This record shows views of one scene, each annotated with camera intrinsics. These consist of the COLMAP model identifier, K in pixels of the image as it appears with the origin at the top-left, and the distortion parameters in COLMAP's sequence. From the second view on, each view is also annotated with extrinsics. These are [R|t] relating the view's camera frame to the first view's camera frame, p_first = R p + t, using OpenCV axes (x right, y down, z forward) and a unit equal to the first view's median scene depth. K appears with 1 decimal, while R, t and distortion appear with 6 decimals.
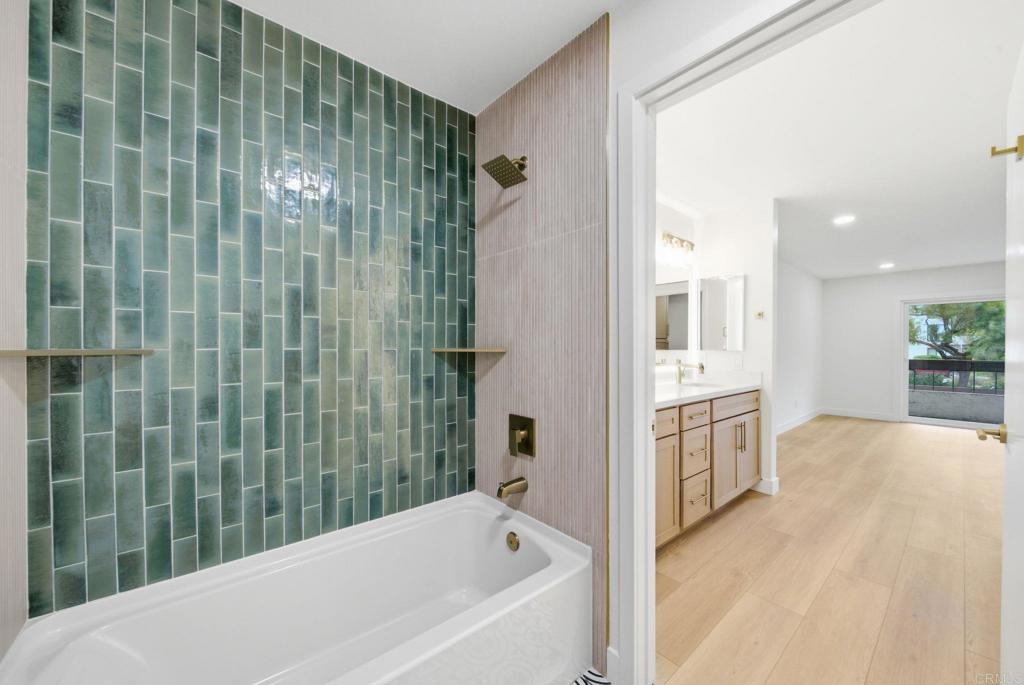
lens RADIAL K [[358.3, 0, 515.9], [0, 358.3, 346.9], [0, 0, 1]] dist [-0.007435, -0.000098]
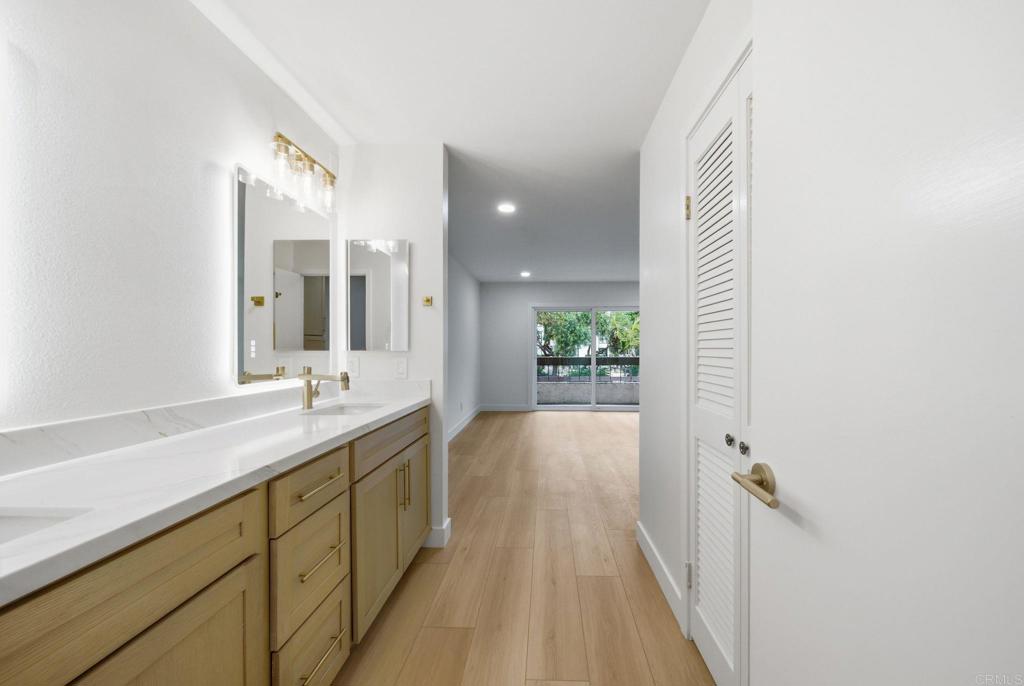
lens RADIAL K [[358.3, 0, 515.9], [0, 358.3, 347.4], [0, 0, 1]] dist [-0.007435, -0.000098]
pose [[0.672072, -0.001993, 0.740484, 0.268514], [0.004128, 0.999991, -0.001056, 0.005223], [-0.740475, 0.003767, 0.672074, 0.386103]]
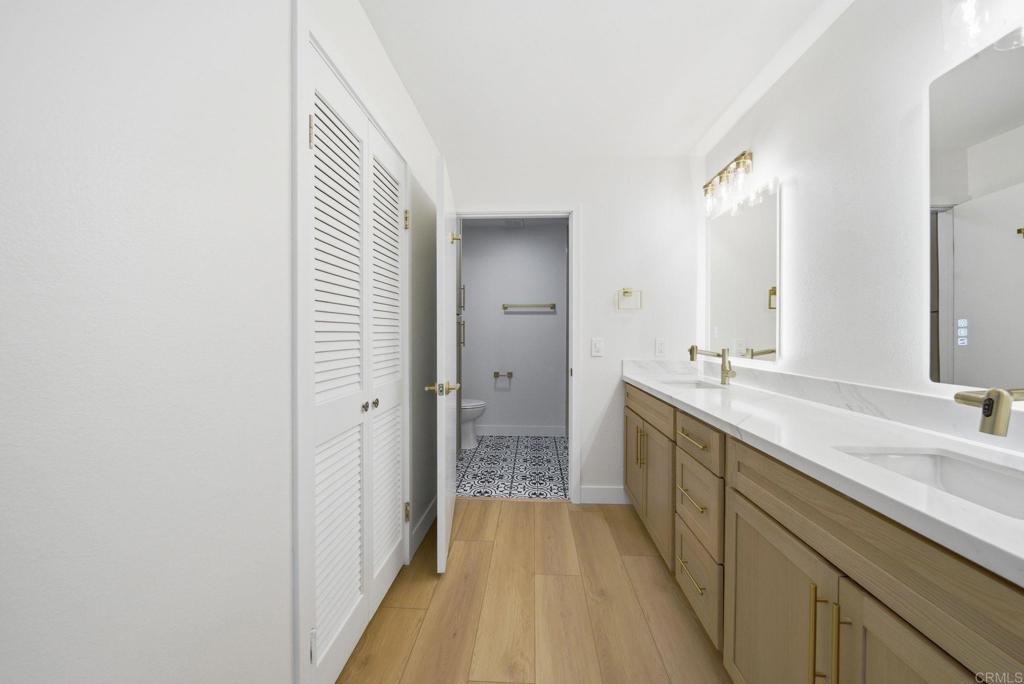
lens RADIAL K [[358.3, 0, 515.9], [0, 358.3, 346.4], [0, 0, 1]] dist [-0.007435, -0.000098]
pose [[-0.662525, 0.020888, -0.748748, 0.918847], [-0.005611, 0.999445, 0.032847, 0.009912], [0.749019, 0.025963, -0.662040, 0.921986]]
